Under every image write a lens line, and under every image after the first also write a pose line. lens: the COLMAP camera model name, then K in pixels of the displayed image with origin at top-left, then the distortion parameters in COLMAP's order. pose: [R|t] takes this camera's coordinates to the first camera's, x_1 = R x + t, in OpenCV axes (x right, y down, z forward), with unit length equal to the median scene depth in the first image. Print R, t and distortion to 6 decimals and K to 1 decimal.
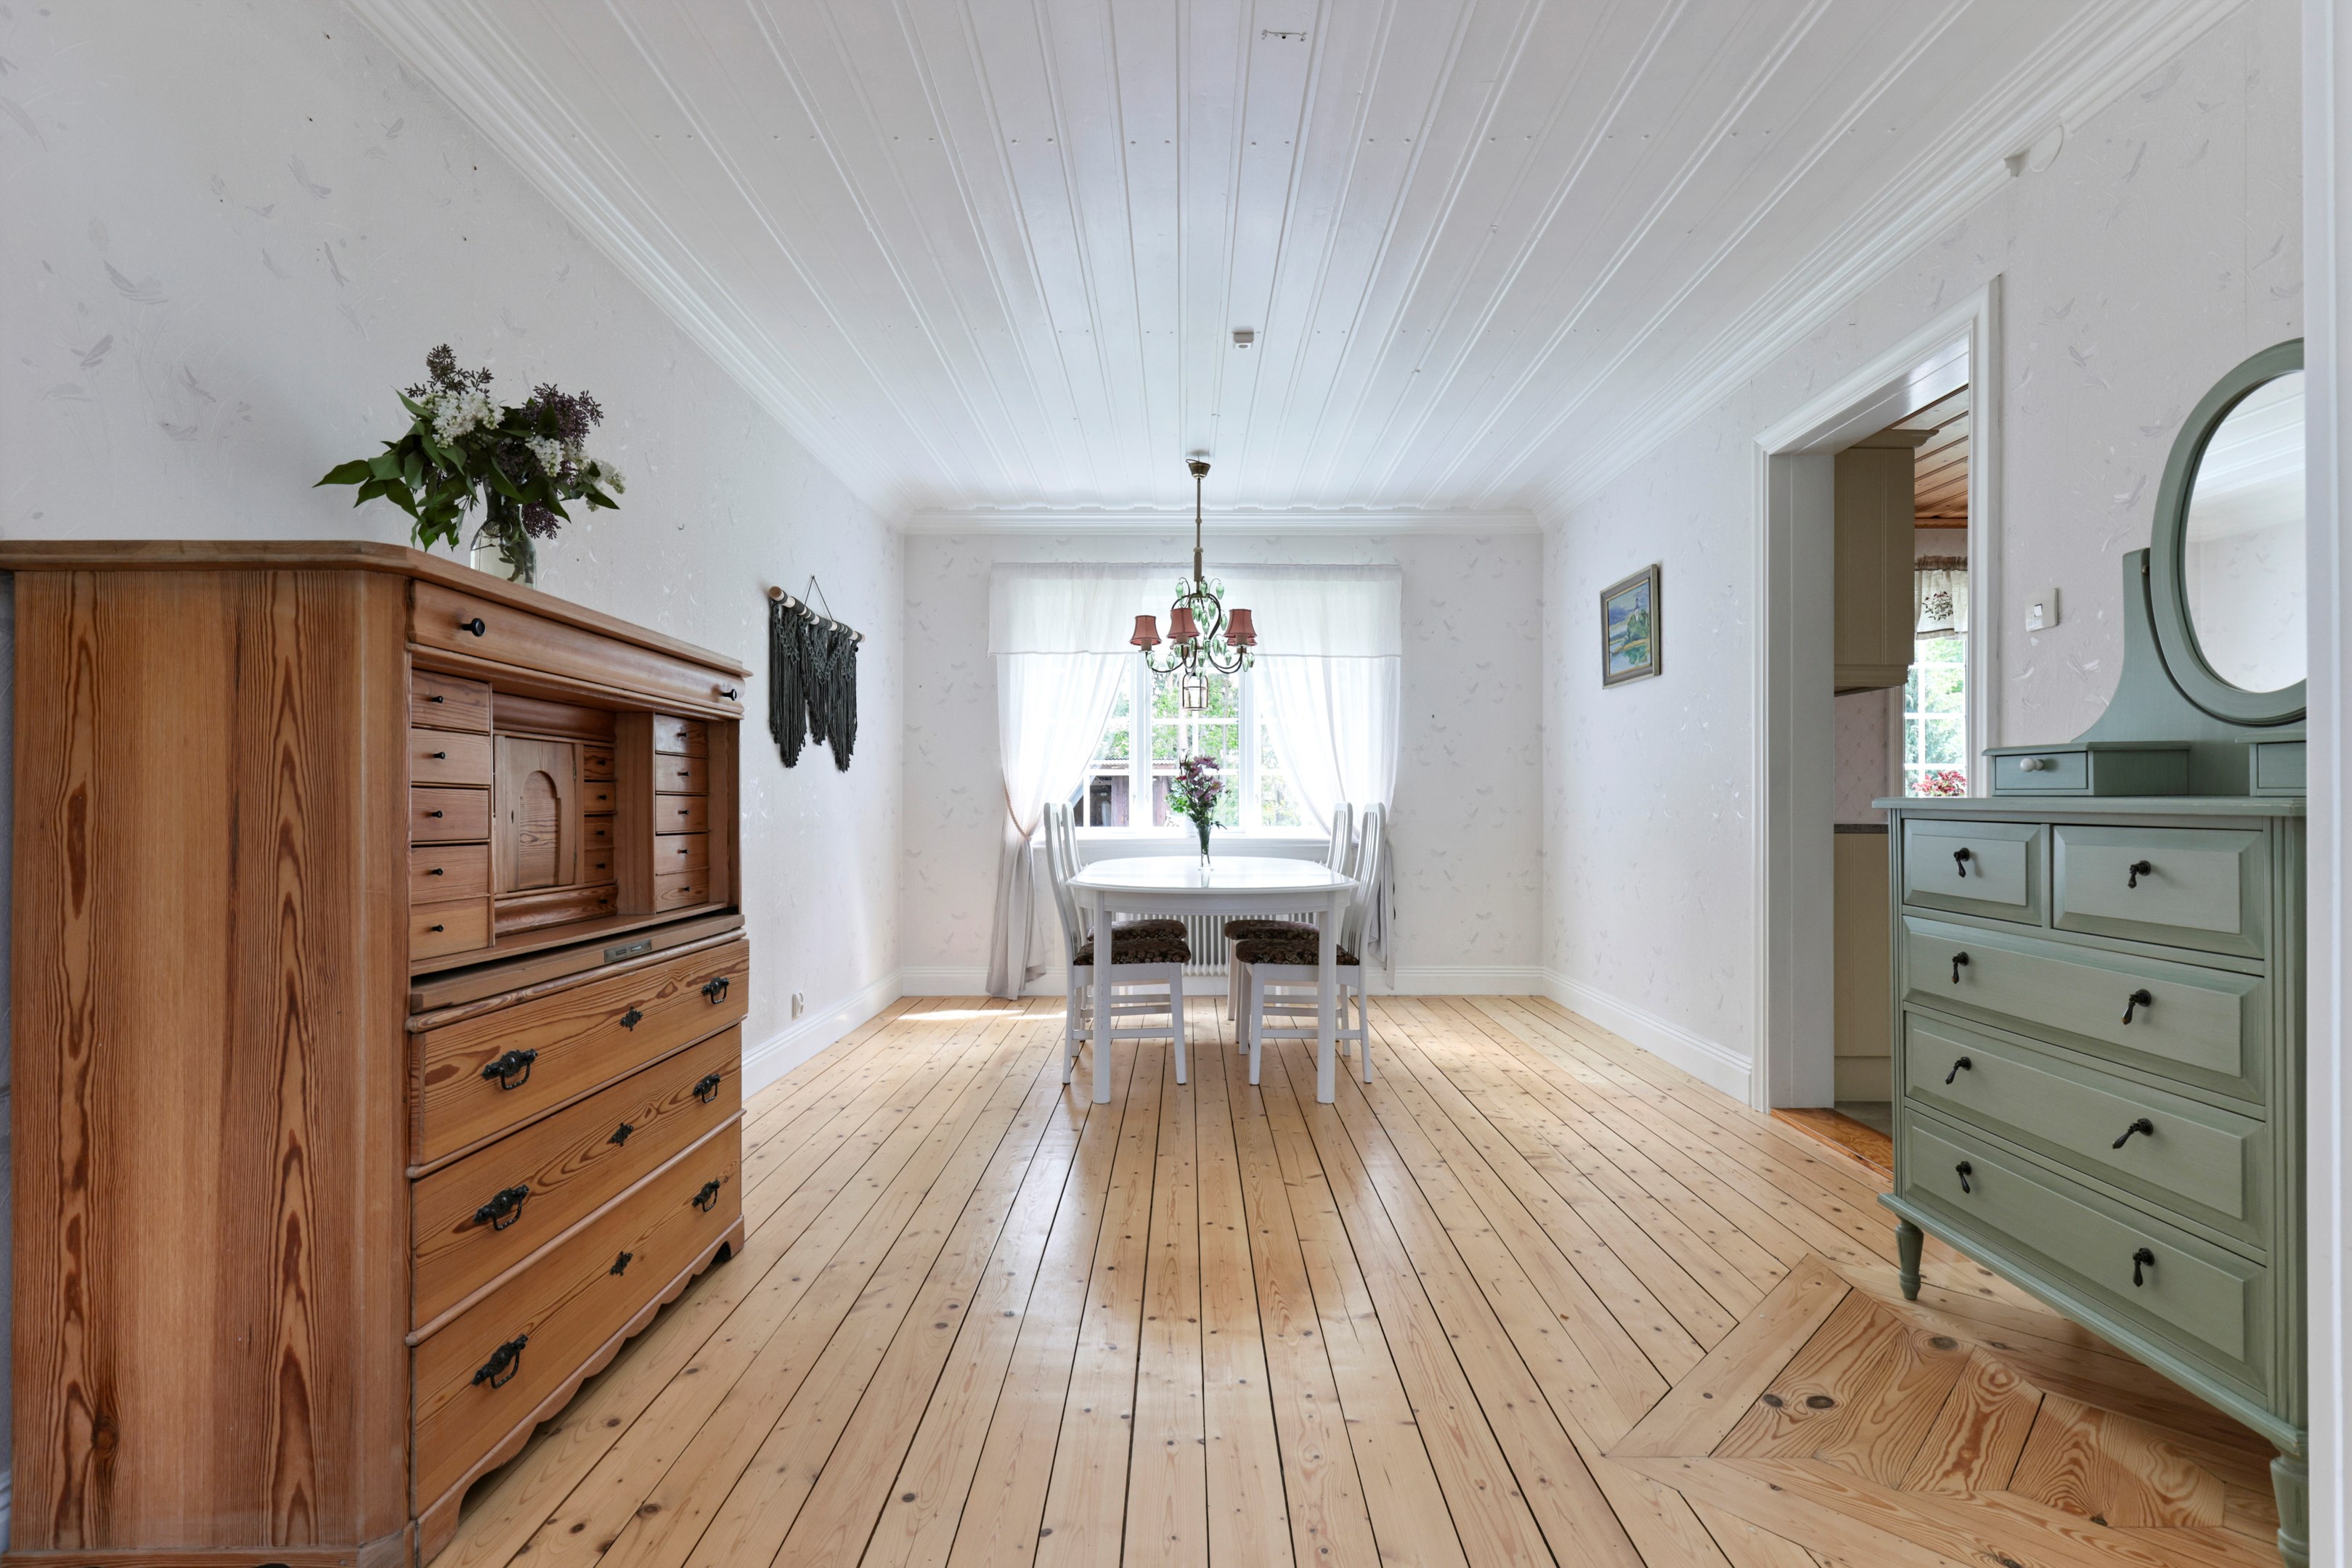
lens RADIAL K [[1079.9, 0, 1183.5], [0, 1079.9, 801.8], [0, 0, 1]] dist [-0.001558, -0.000035]
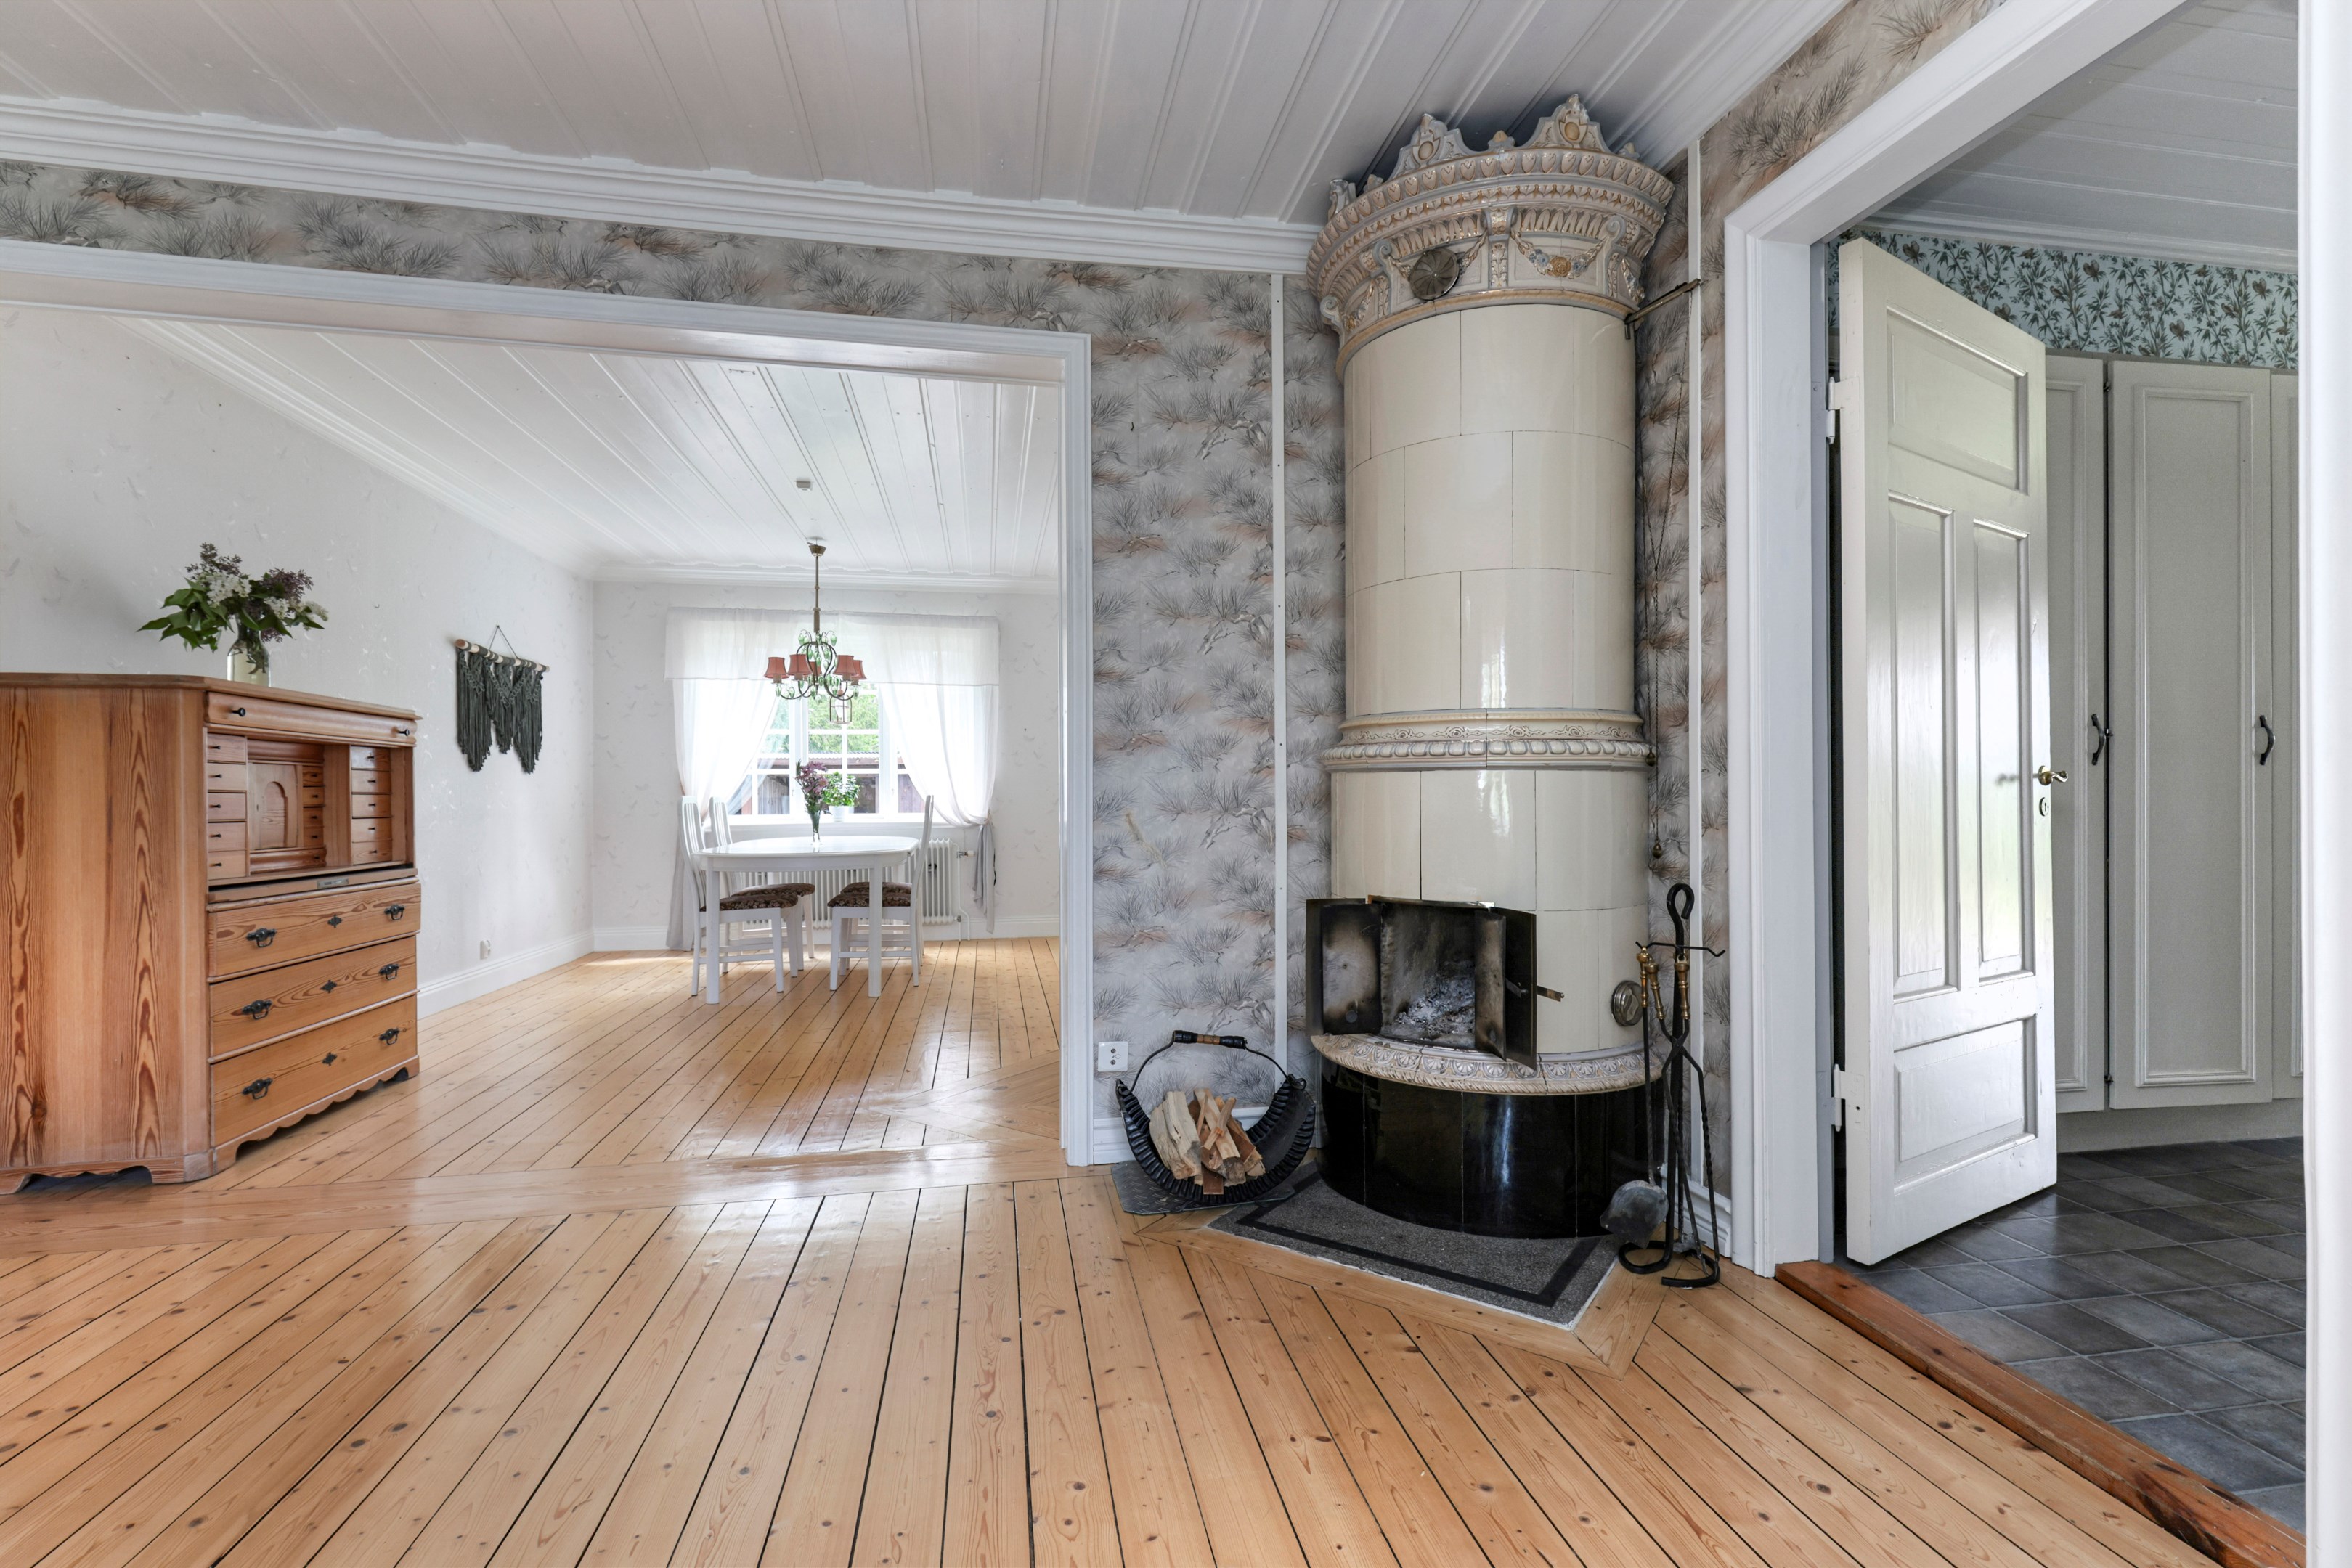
lens RADIAL K [[1039.6, 0, 1179.2], [0, 1039.6, 796.7], [0, 0, 1]] dist [0.001647, 0.000029]
pose [[0.980518, -0.006635, 0.196315, 0.553168], [0.005831, 0.999972, 0.004676, -0.003693], [-0.196340, -0.003441, 0.980530, -1.020788]]
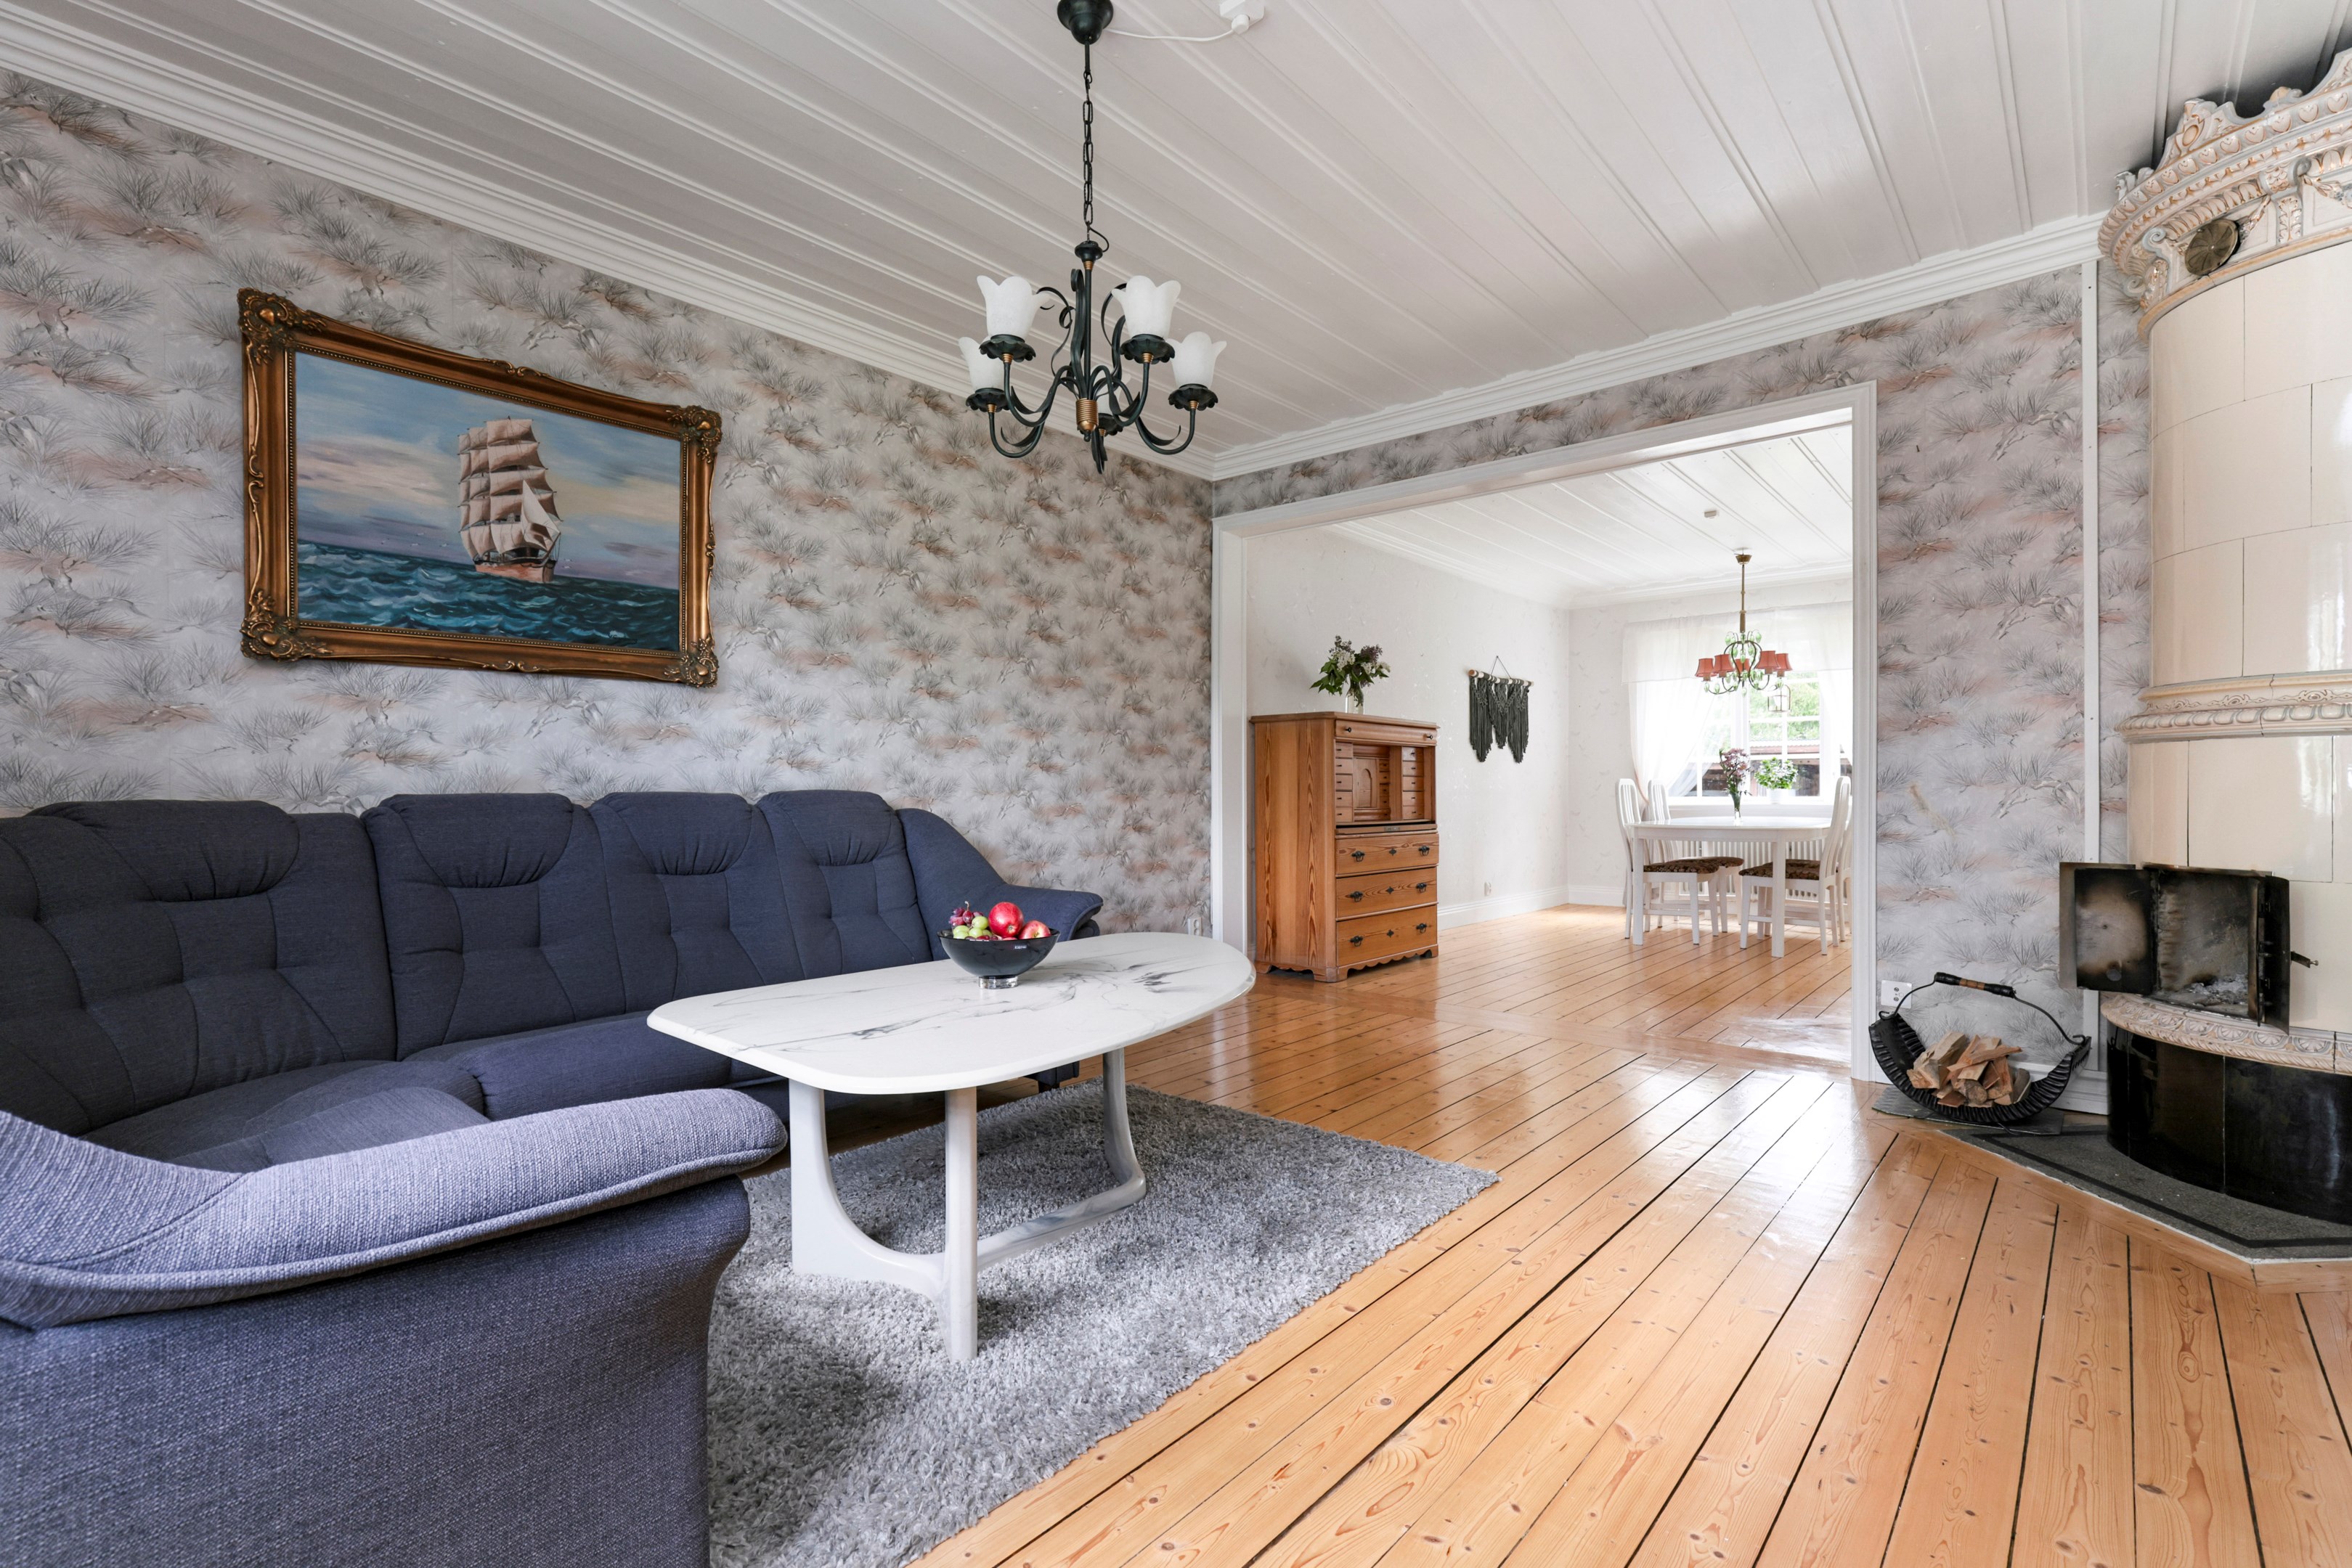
lens RADIAL K [[1039.6, 0, 1225.0], [0, 1039.6, 795.8], [0, 0, 1]] dist [0.001647, 0.000029]
pose [[0.779384, -0.000804, -0.626546, 0.991039], [0.006763, 0.999952, 0.007129, 0.025645], [0.626510, -0.009793, 0.779352, -1.632923]]
